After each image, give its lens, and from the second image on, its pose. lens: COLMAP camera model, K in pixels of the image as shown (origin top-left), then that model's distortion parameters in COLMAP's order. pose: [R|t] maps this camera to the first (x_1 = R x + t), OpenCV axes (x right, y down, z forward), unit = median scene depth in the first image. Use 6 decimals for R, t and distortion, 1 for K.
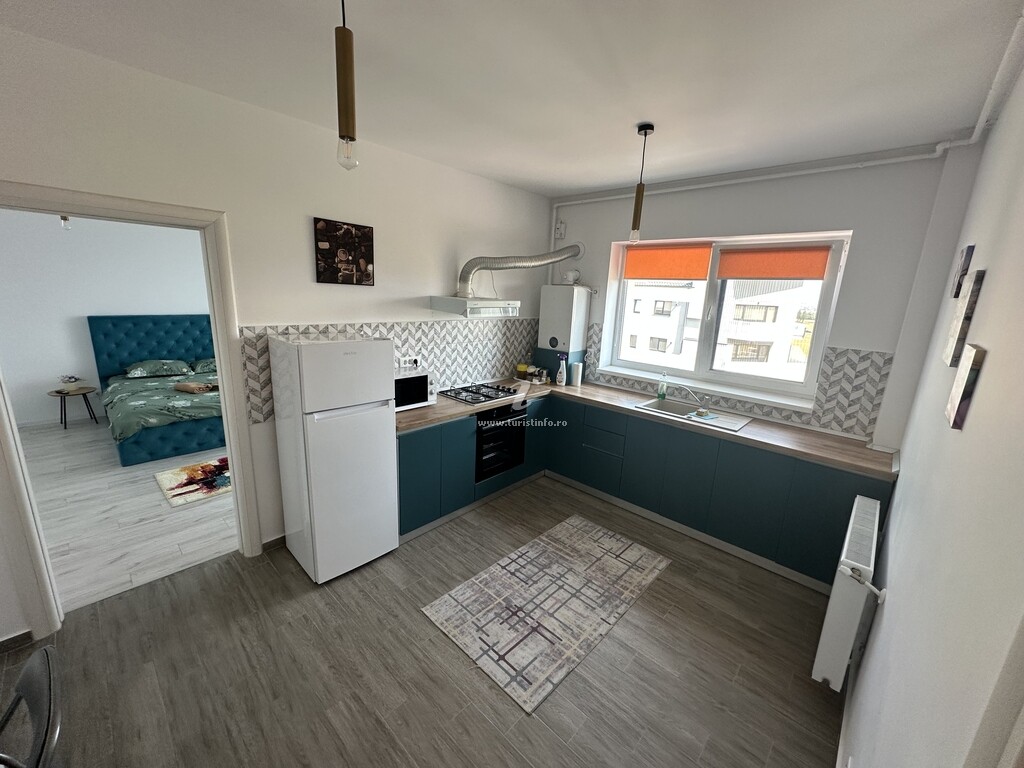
lens RADIAL K [[405.7, 0, 509.9], [0, 405.7, 384.9], [0, 0, 1]] dist [-0.002360, -0.000152]
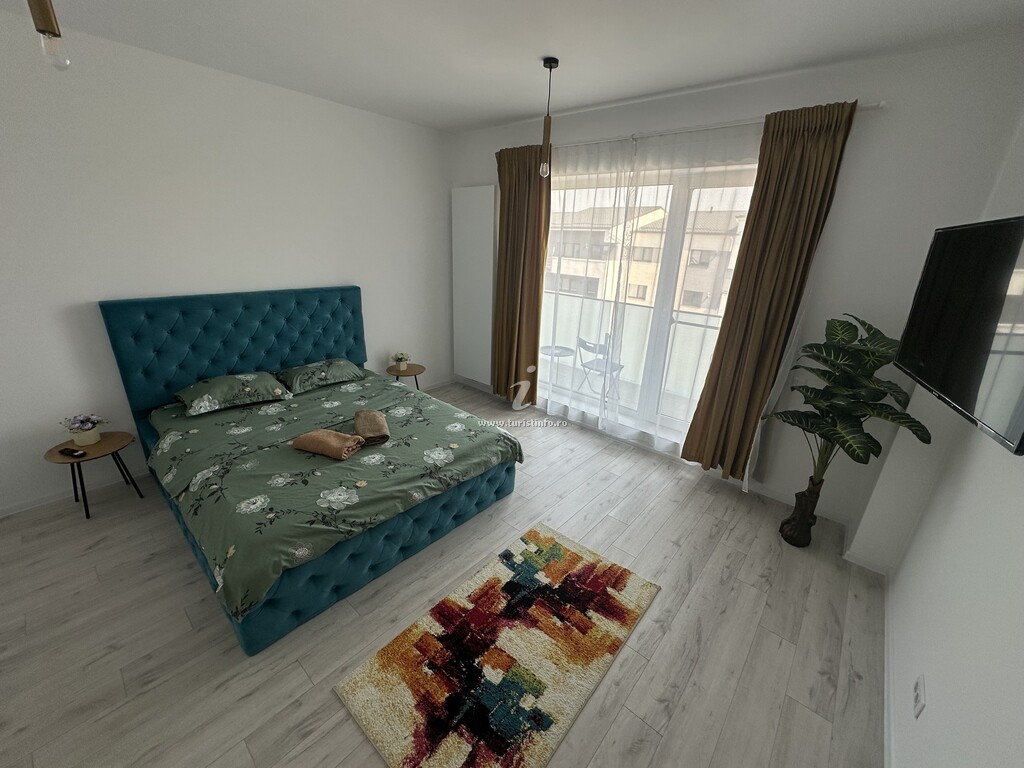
lens RADIAL K [[405.7, 0, 509.9], [0, 405.7, 384.9], [0, 0, 1]] dist [-0.002360, -0.000152]
pose [[0.999615, -0.013867, 0.024021, -0.539421], [0.010964, 0.993071, 0.117007, -0.121867], [-0.025477, -0.116698, 0.992841, 0.464499]]
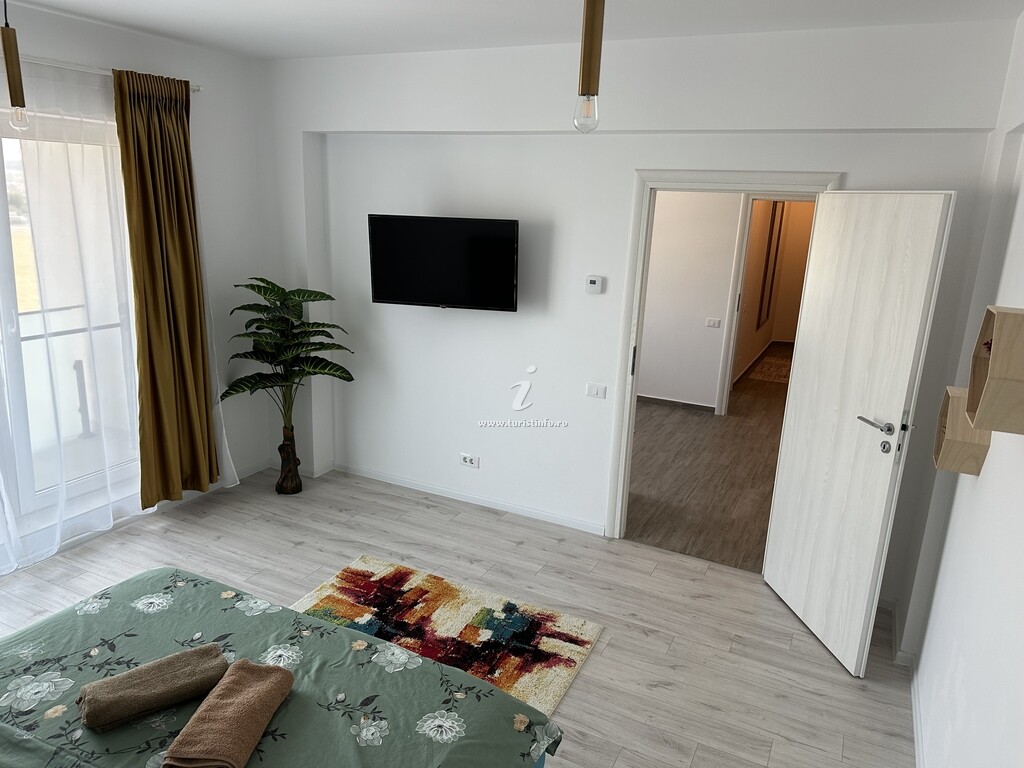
lens RADIAL K [[714.8, 0, 526.6], [0, 714.8, 385.7], [0, 0, 1]] dist [0.020117, -0.001534]
pose [[-0.298088, -0.295617, 0.907609, -1.117569], [0.166513, 0.920152, 0.354391, -0.285343], [-0.939903, 0.256768, -0.225062, 0.846769]]
